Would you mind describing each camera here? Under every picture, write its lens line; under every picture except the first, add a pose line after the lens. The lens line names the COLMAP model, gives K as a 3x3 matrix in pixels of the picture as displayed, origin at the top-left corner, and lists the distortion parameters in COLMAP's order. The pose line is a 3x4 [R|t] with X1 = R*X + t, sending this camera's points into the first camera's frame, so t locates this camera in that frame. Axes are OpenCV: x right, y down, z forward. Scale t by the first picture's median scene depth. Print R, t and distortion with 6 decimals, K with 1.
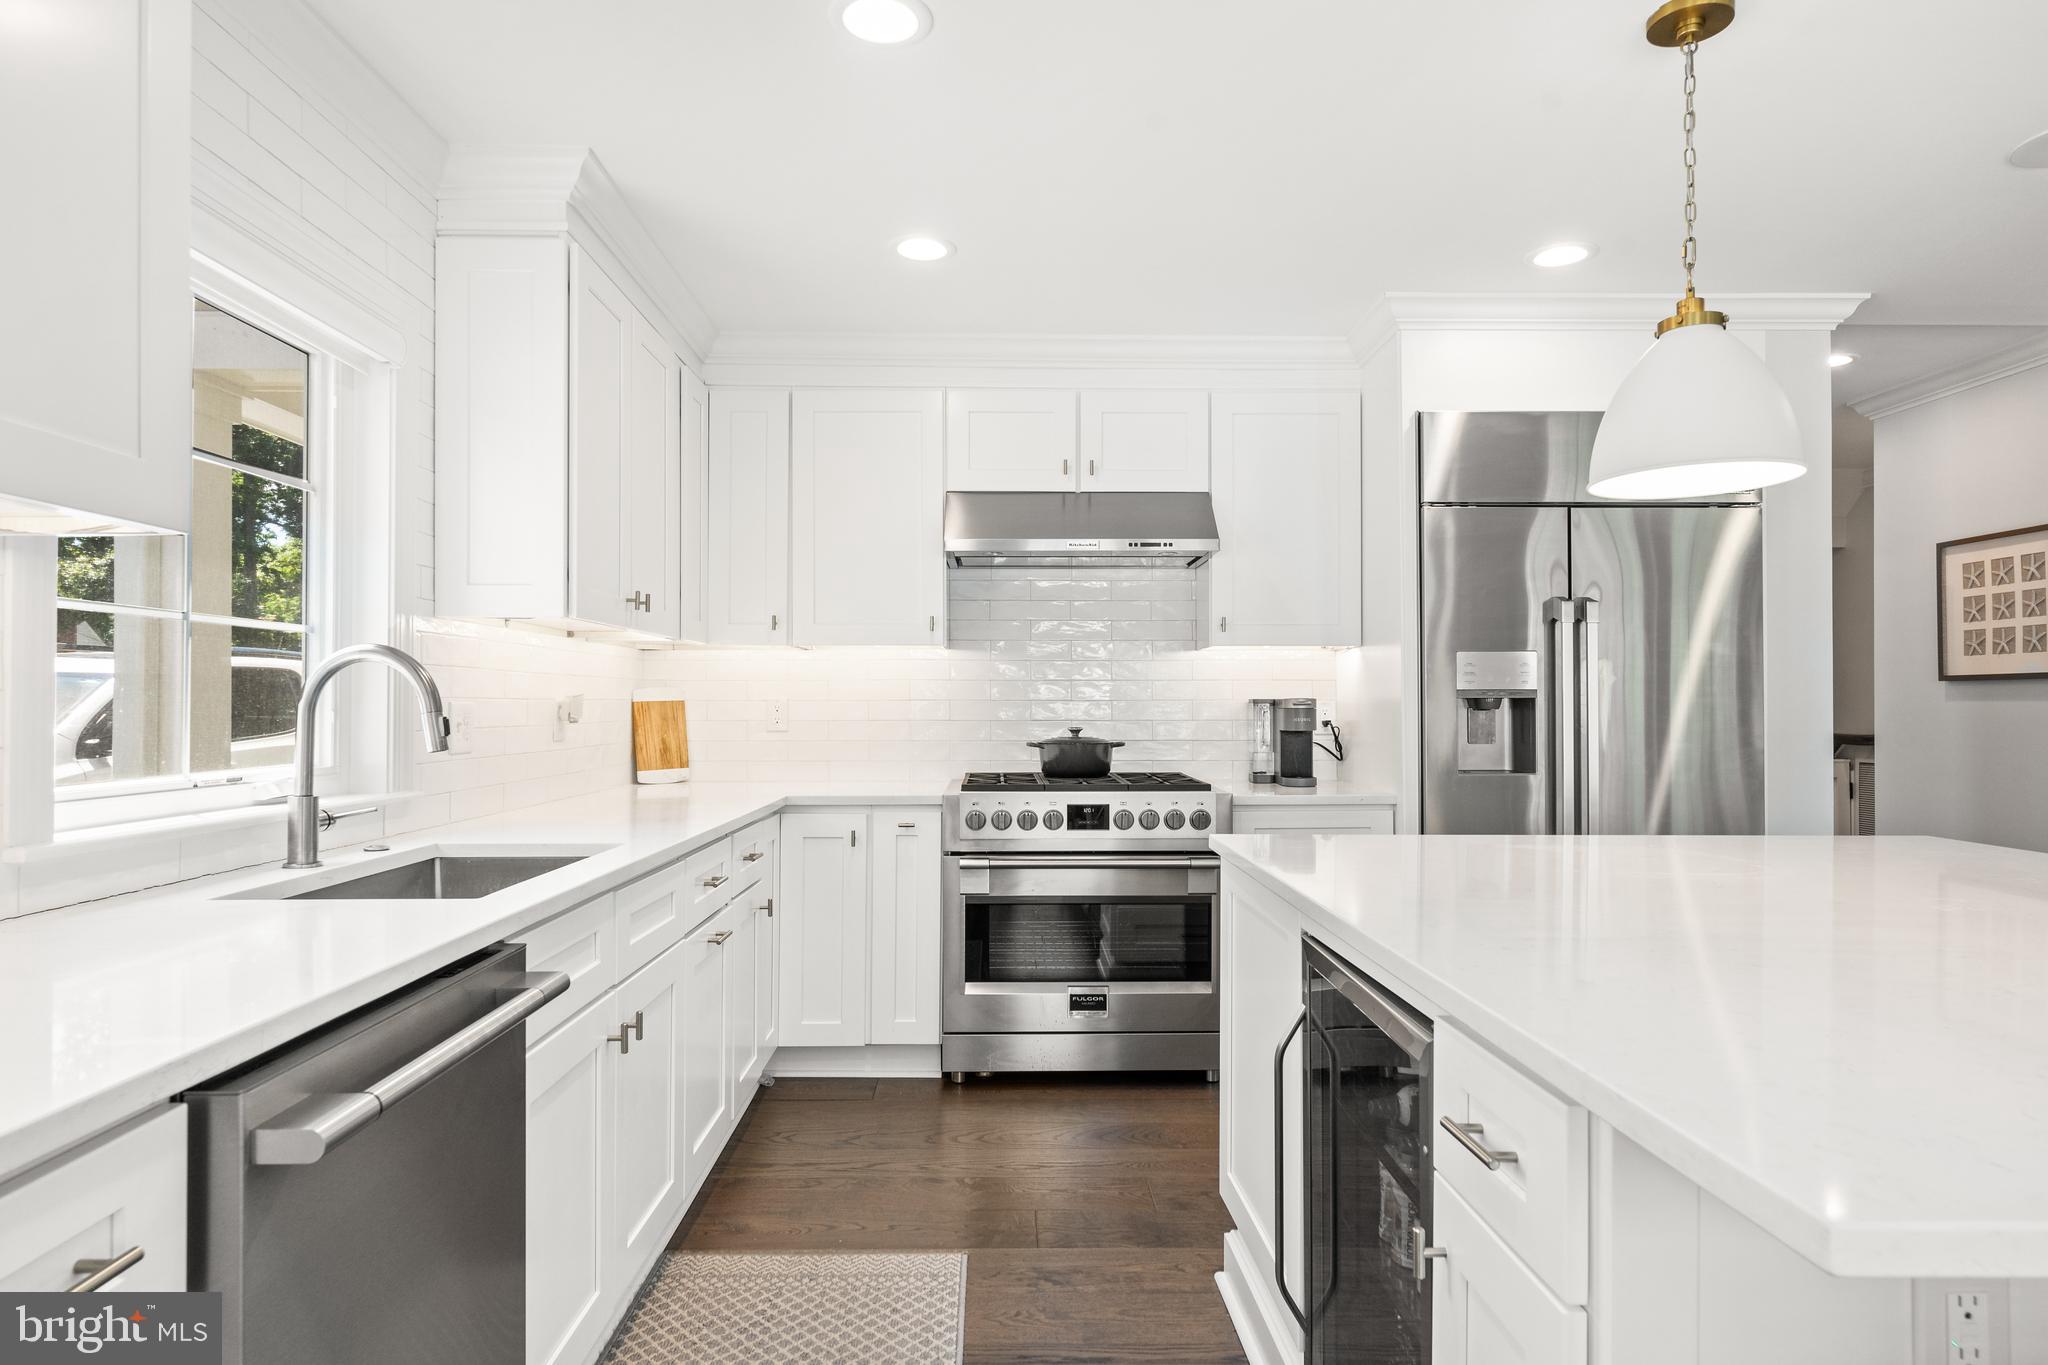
lens RADIAL K [[1140.9, 0, 1026.2], [0, 1140.9, 692.1], [0, 0, 1]] dist [0.003604, 0.002982]
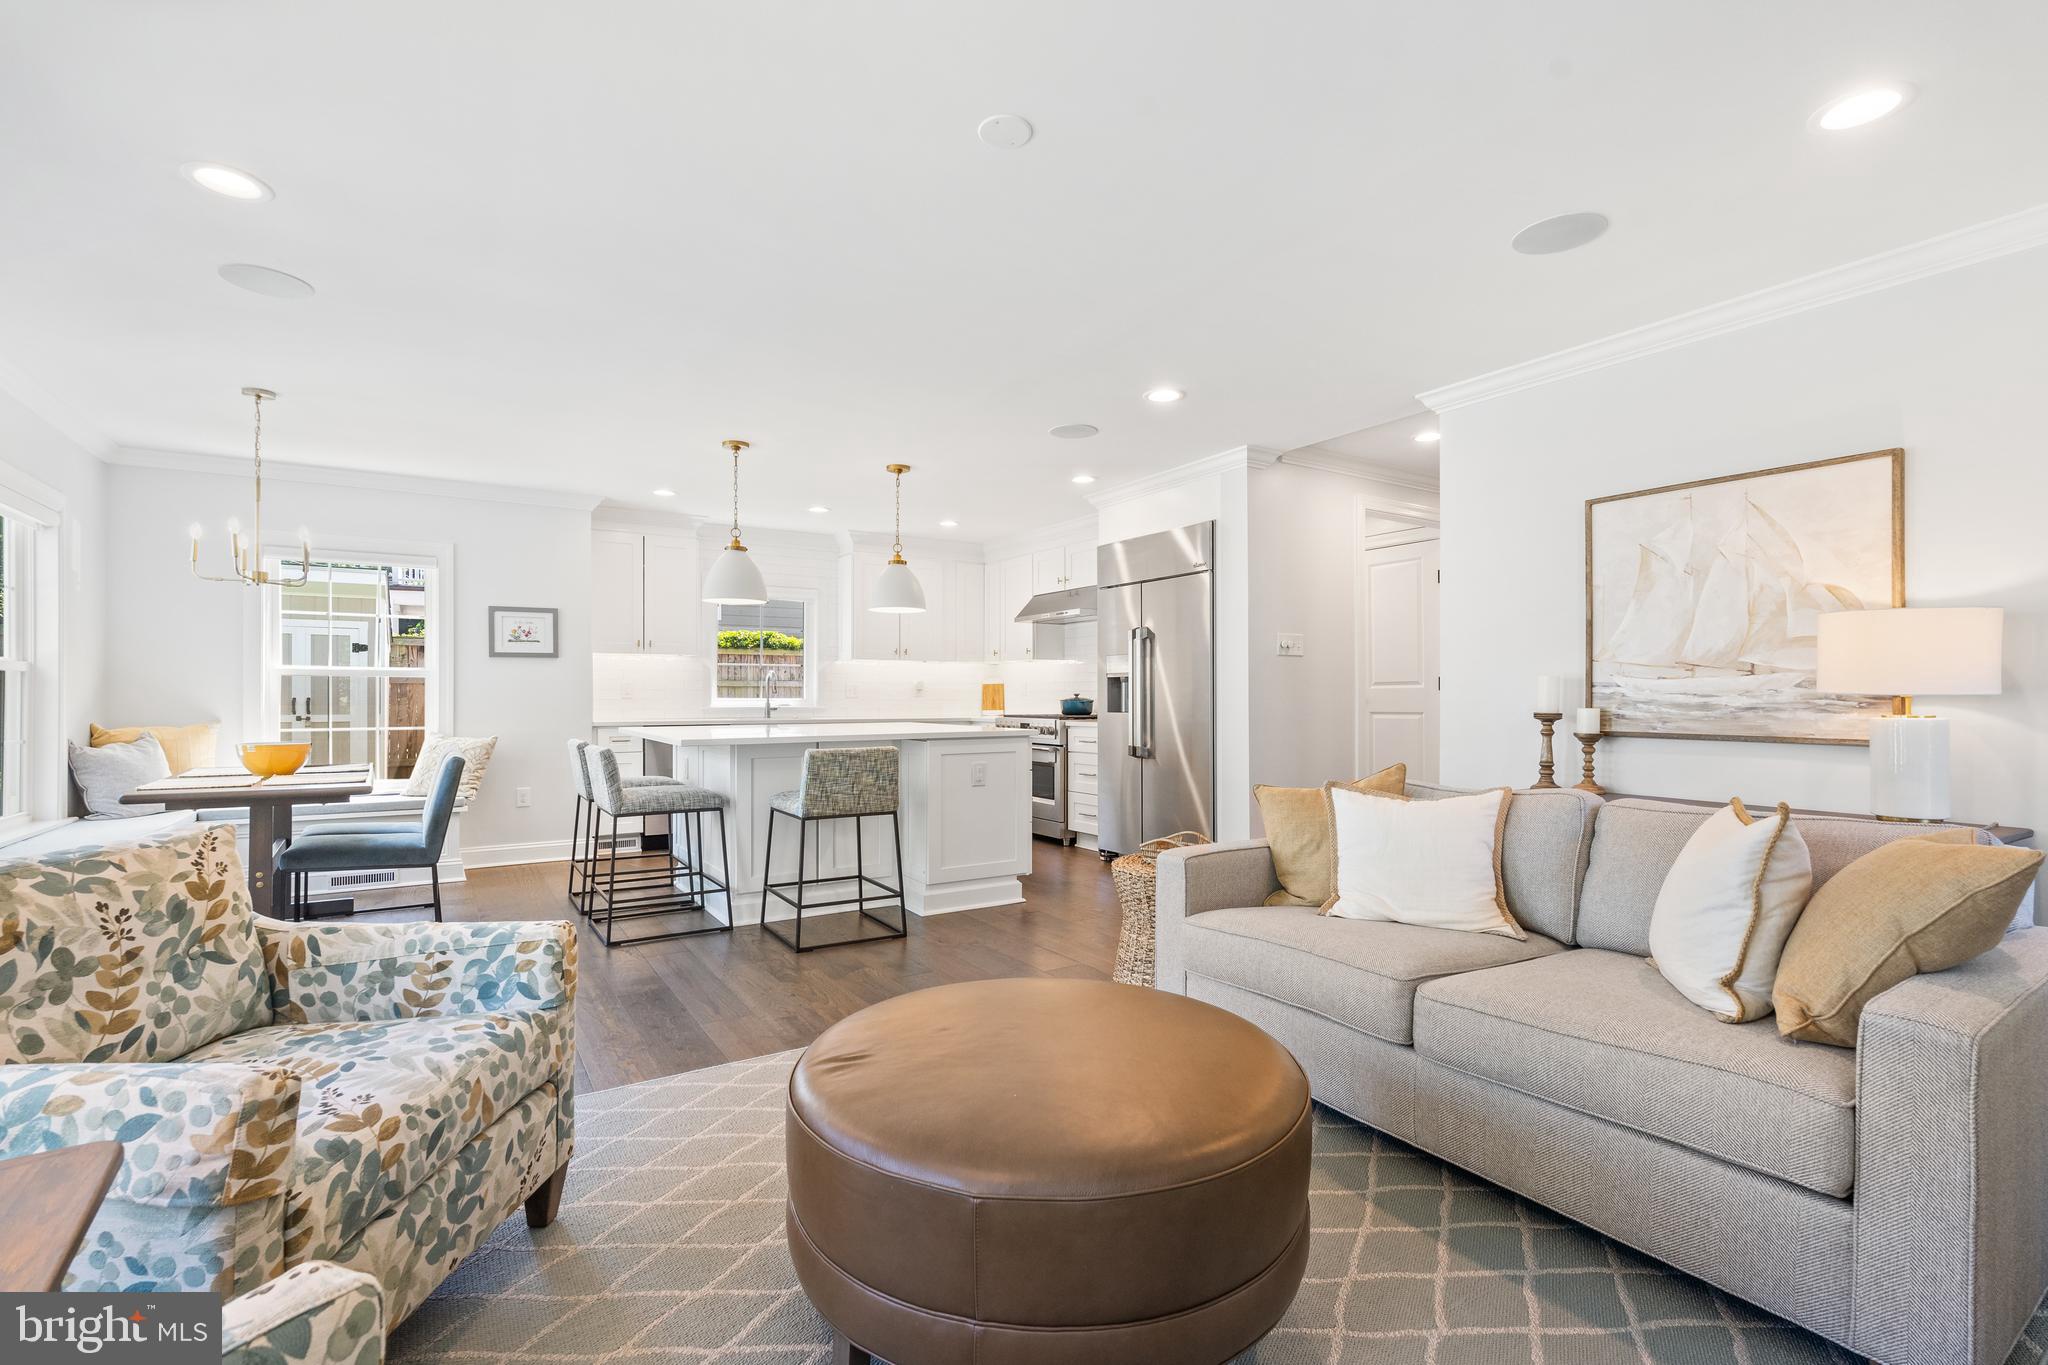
lens RADIAL K [[924.0, 0, 1026.9], [0, 924.0, 676.2], [0, 0, 1]] dist [-0.000425, 0.001427]
pose [[0.511227, -0.017892, -0.859260, 1.572283], [0.010036, 0.999839, -0.014848, 0.022828], [0.859387, -0.001032, 0.511324, -0.014881]]
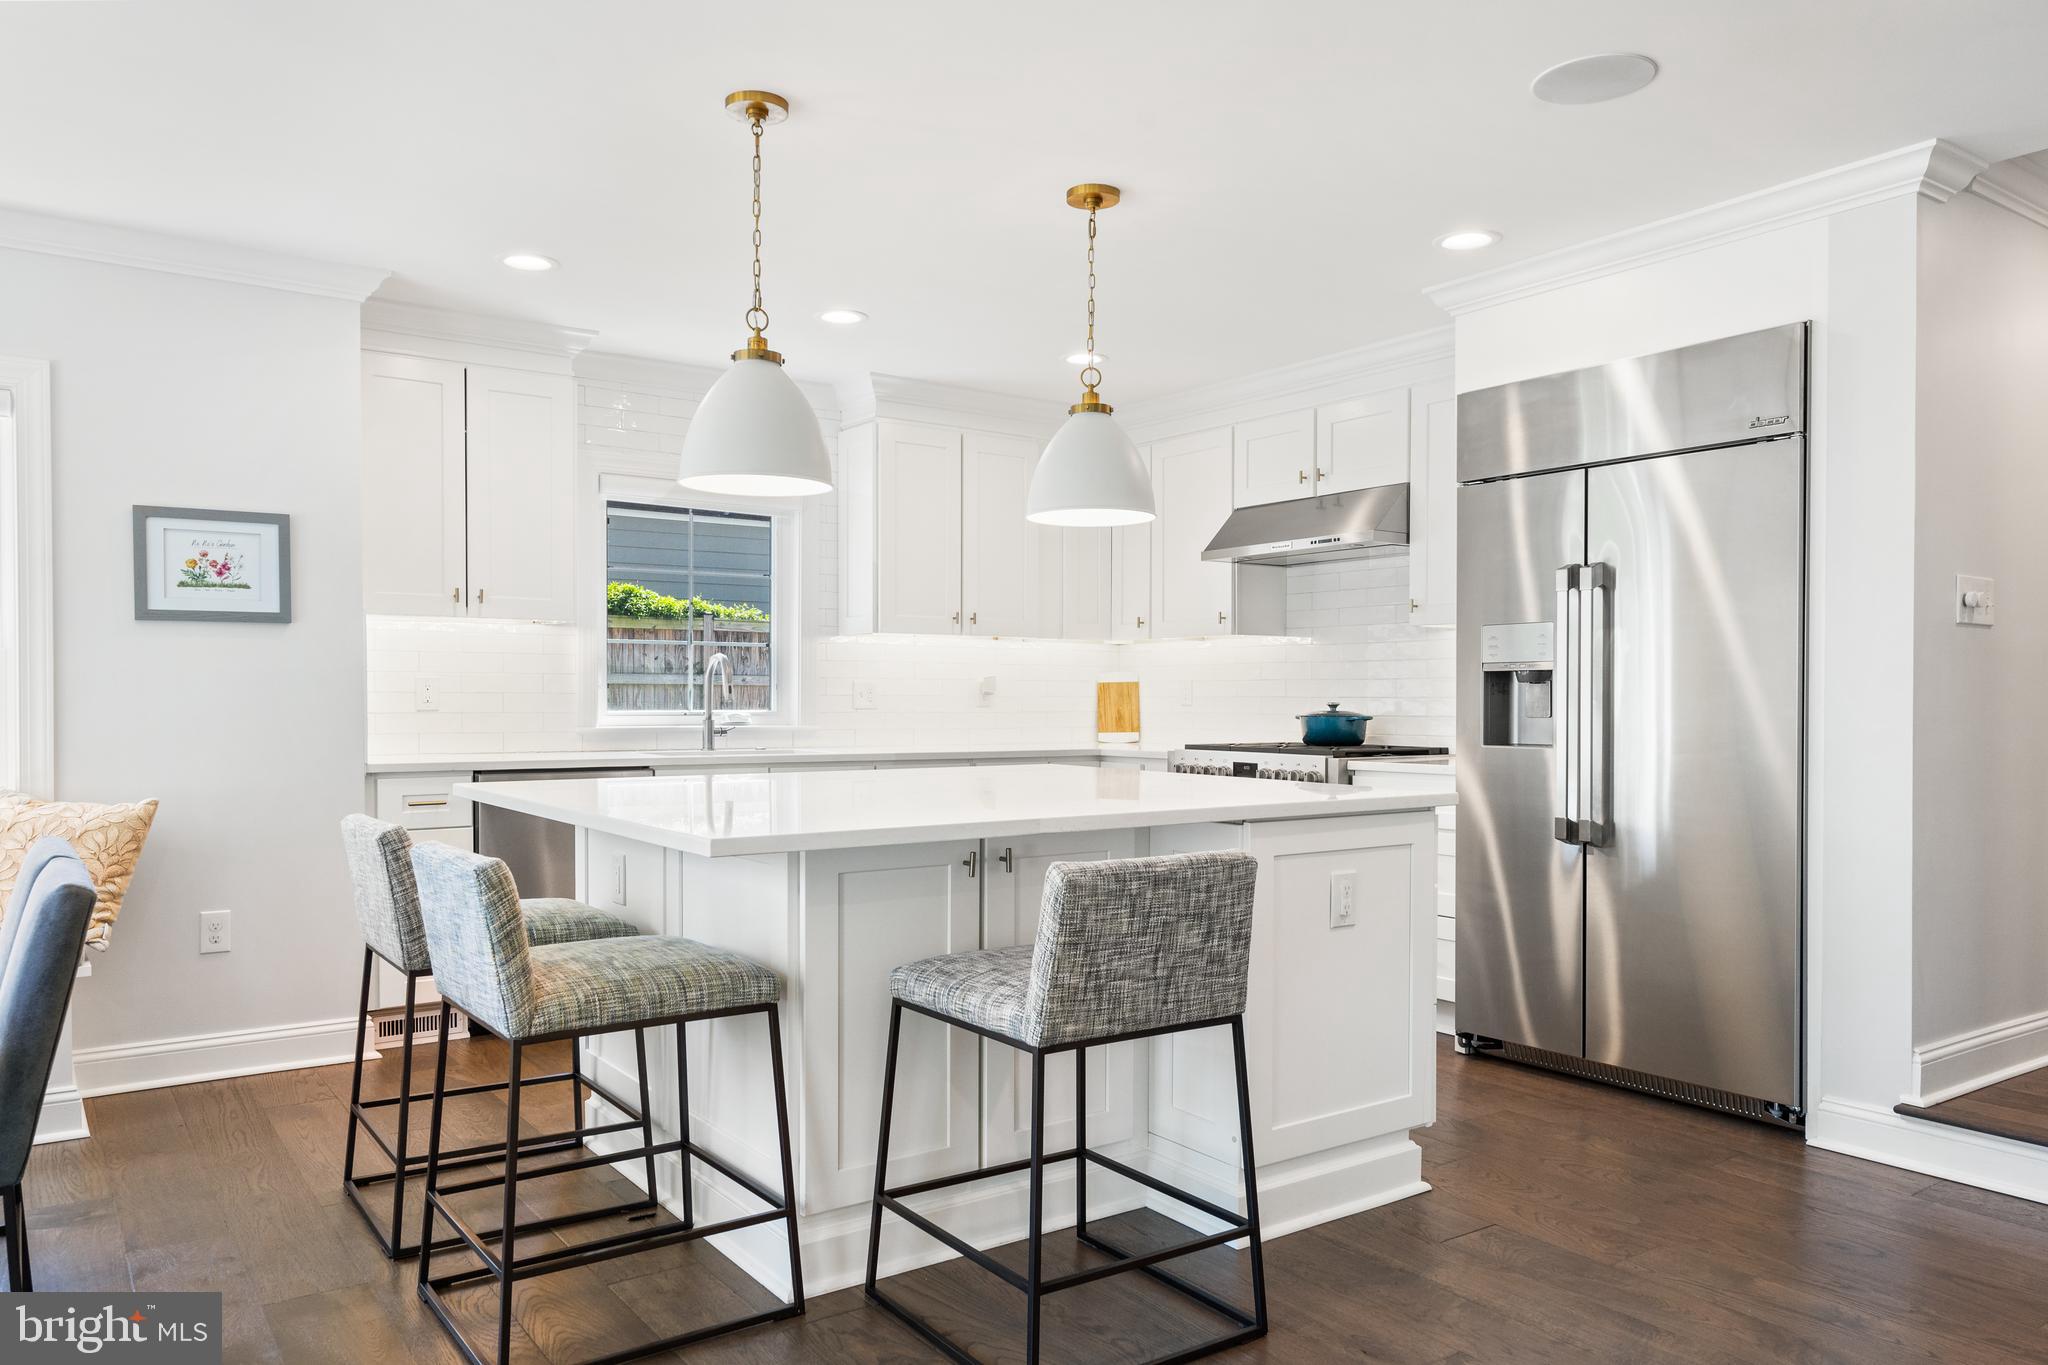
lens RADIAL K [[1426.6, 0, 1025.9], [0, 1426.6, 691.5], [0, 0, 1]] dist [0.006136, -0.004171]
pose [[0.553619, -0.001701, -0.832768, 1.058161], [0.006712, 0.999975, 0.002420, 0.014254], [0.832743, -0.006929, 0.553616, -0.033843]]
